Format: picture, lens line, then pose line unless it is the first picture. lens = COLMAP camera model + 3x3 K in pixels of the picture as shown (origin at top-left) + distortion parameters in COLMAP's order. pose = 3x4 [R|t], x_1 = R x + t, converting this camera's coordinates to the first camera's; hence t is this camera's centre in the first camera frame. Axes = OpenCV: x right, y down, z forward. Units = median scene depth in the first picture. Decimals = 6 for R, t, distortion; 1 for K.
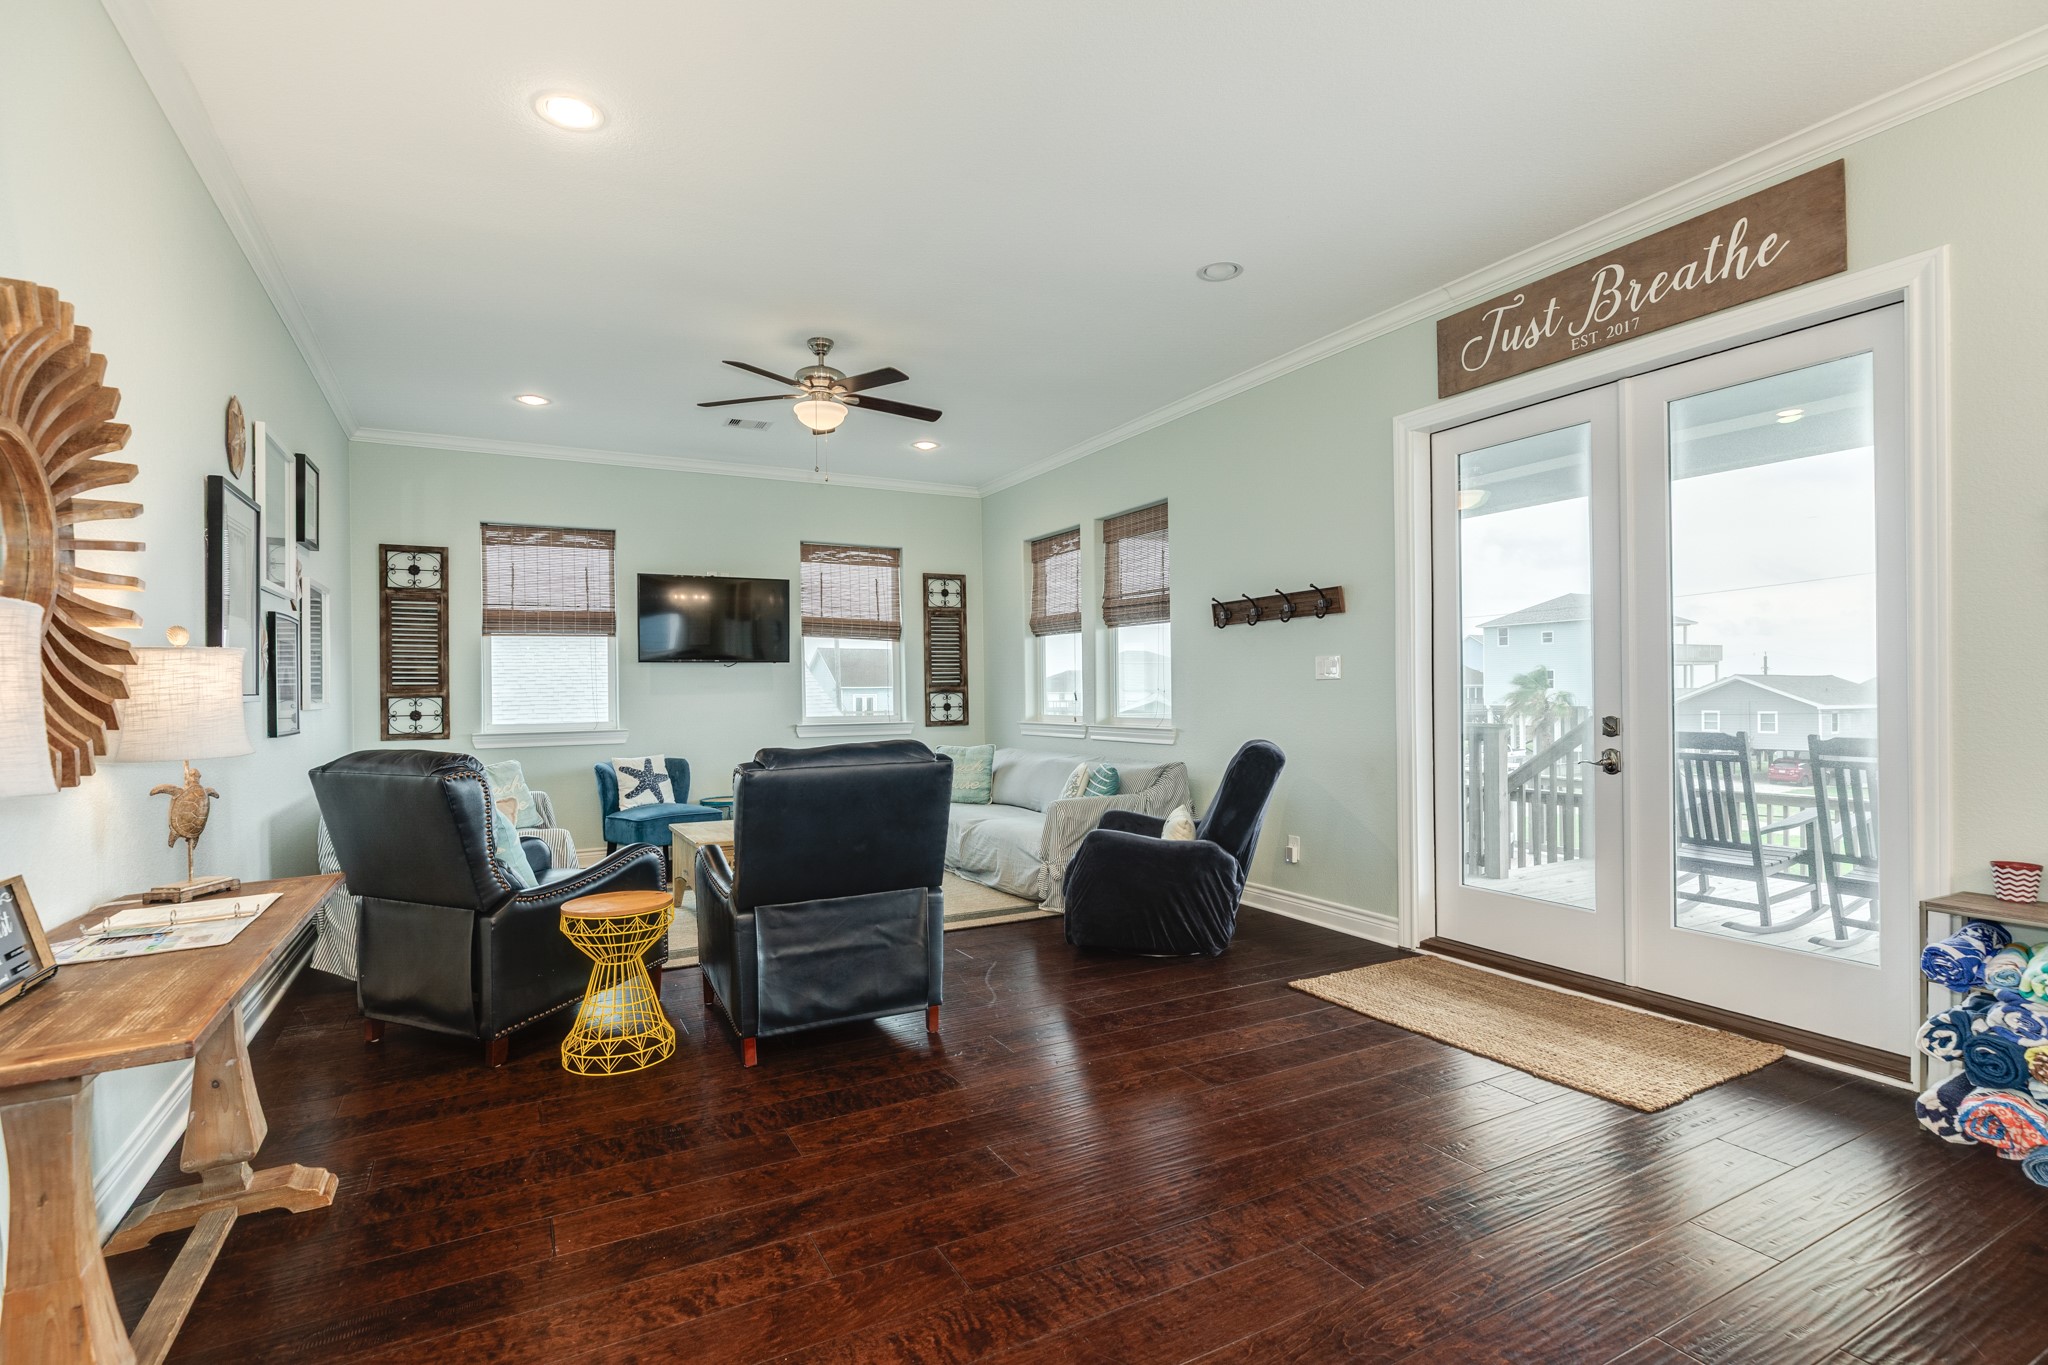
lens RADIAL K [[976.7, 0, 1019.9], [0, 976.7, 690.8], [0, 0, 1]] dist [-0.008986, 0.001024]
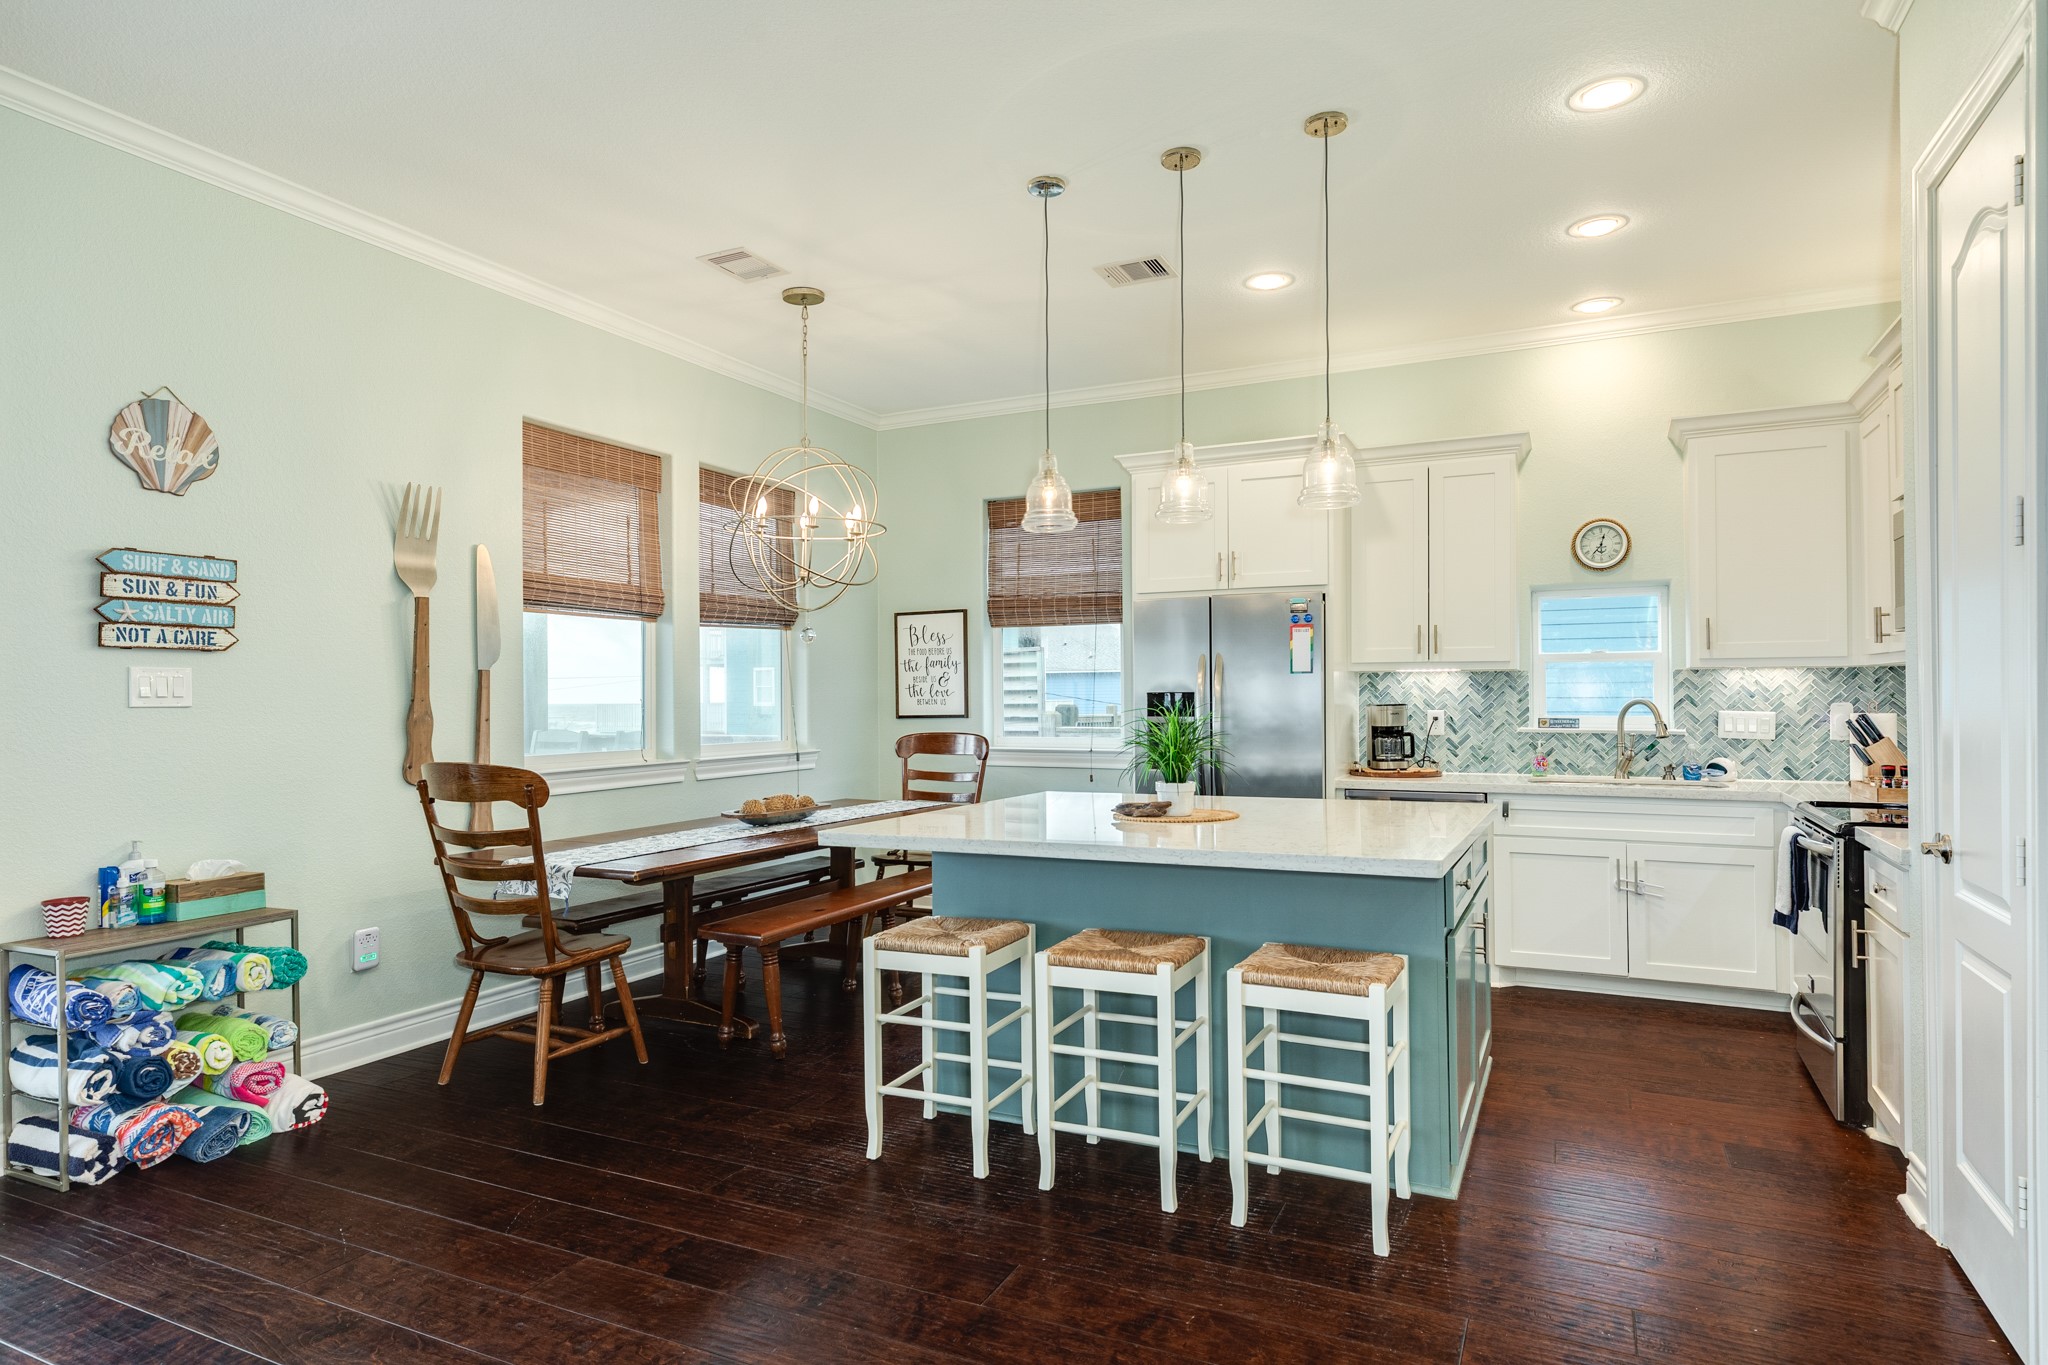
lens RADIAL K [[1144.2, 0, 1016.4], [0, 1144.2, 690.9], [0, 0, 1]] dist [0.008707, -0.000995]
pose [[-0.584837, 0.019035, 0.810928, -0.221313], [0.012043, 0.999818, -0.014783, -0.004231], [-0.811062, 0.001120, -0.584960, 0.369588]]
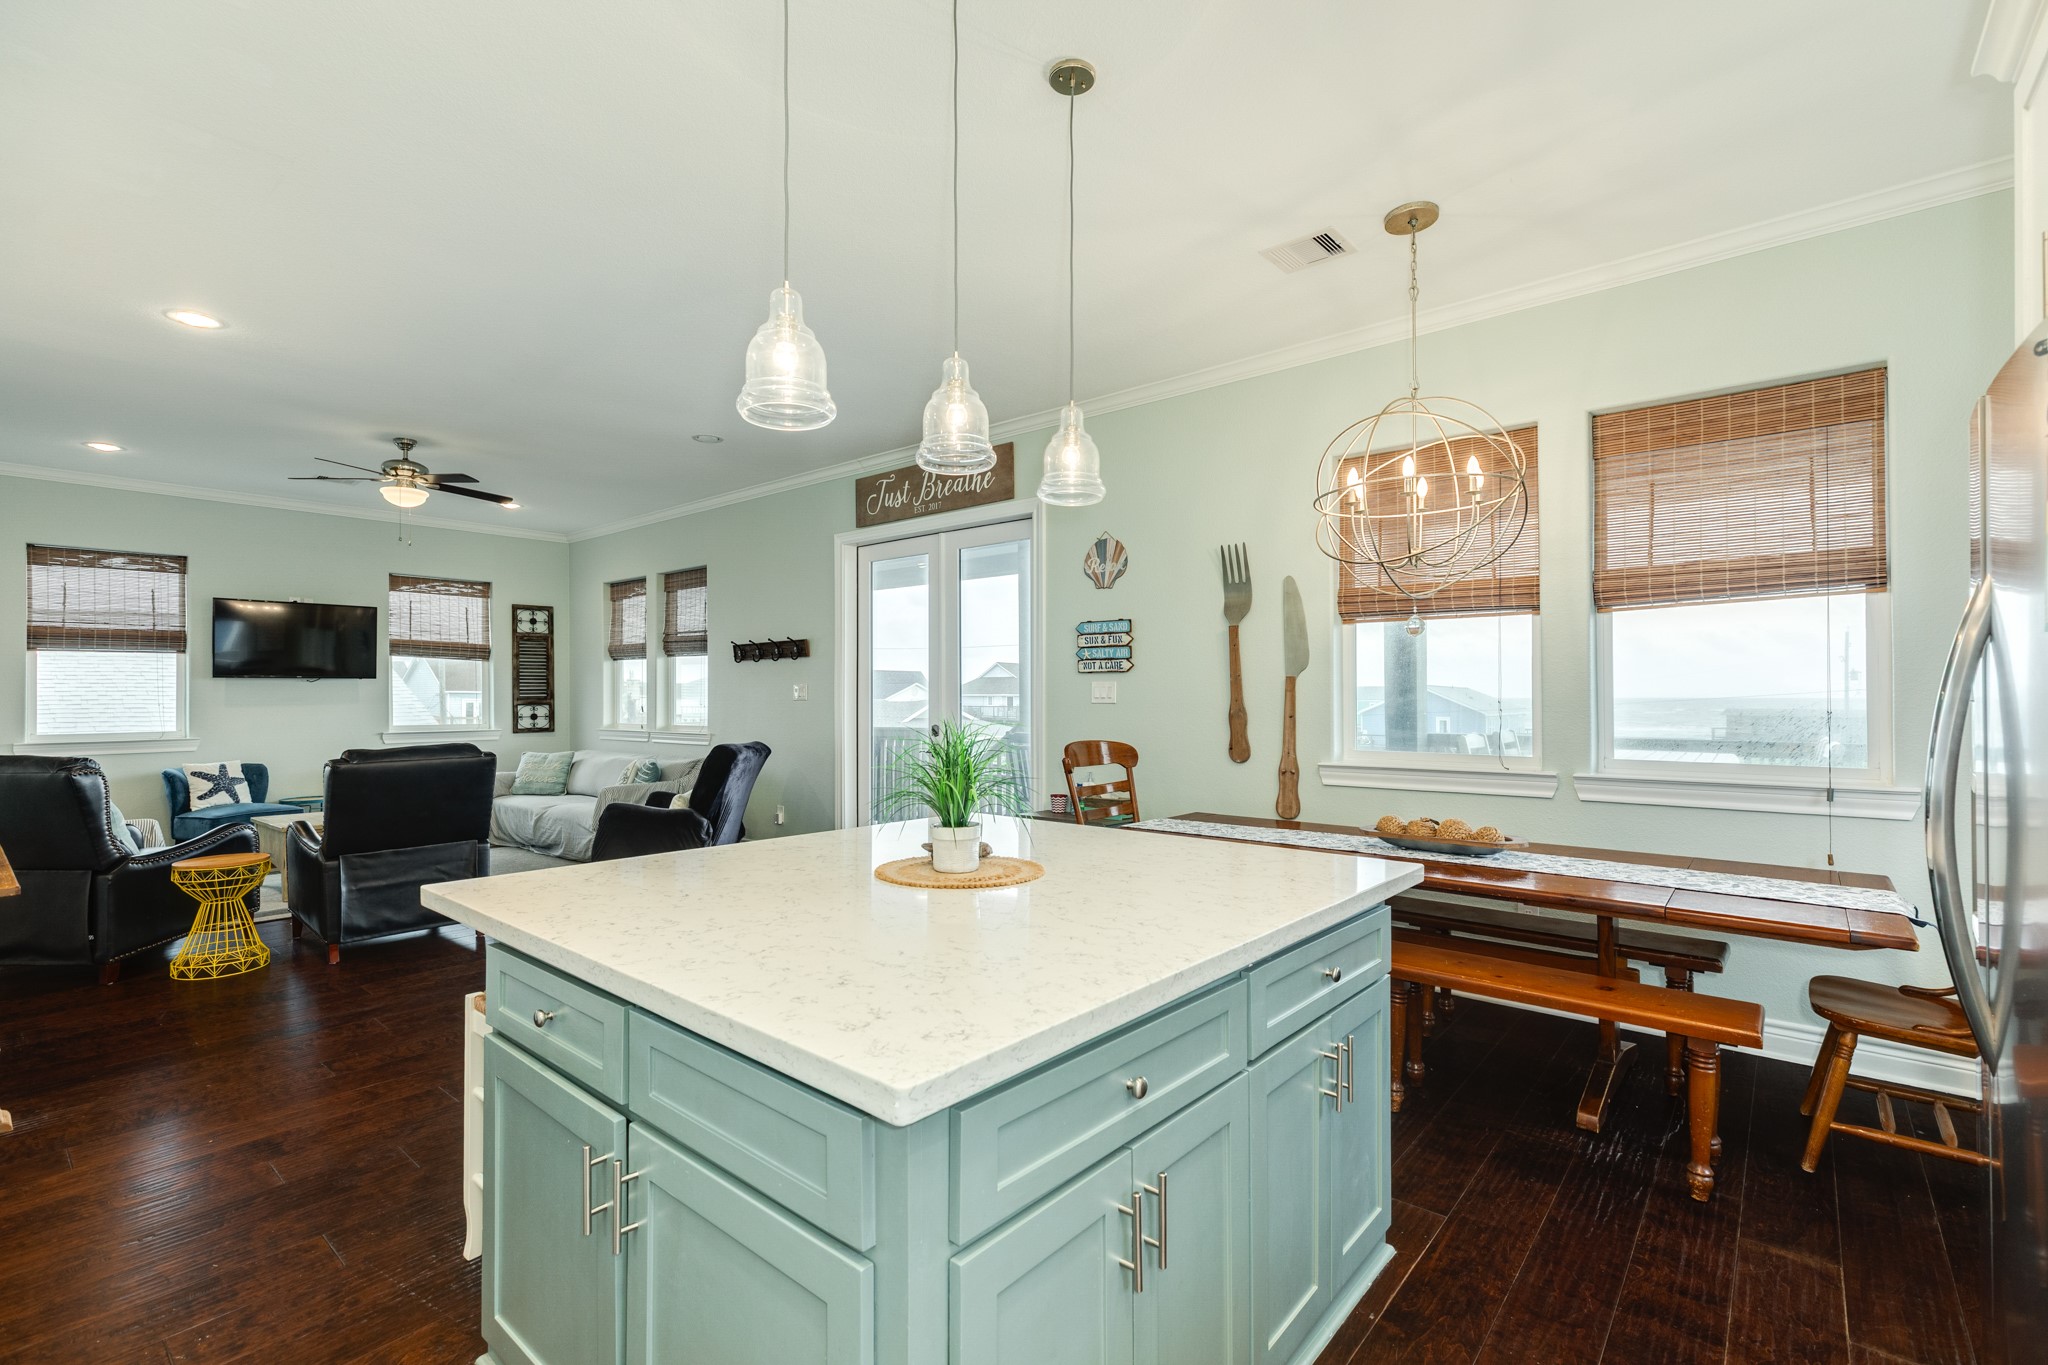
lens RADIAL K [[921.2, 0, 1028.0], [0, 921.2, 686.8], [0, 0, 1]] dist [0.004874, 0.000735]
pose [[0.929531, 0.011007, 0.368579, 0.090842], [-0.007097, 0.999903, -0.011963, -0.013749], [-0.368675, 0.008505, 0.929520, -0.349377]]
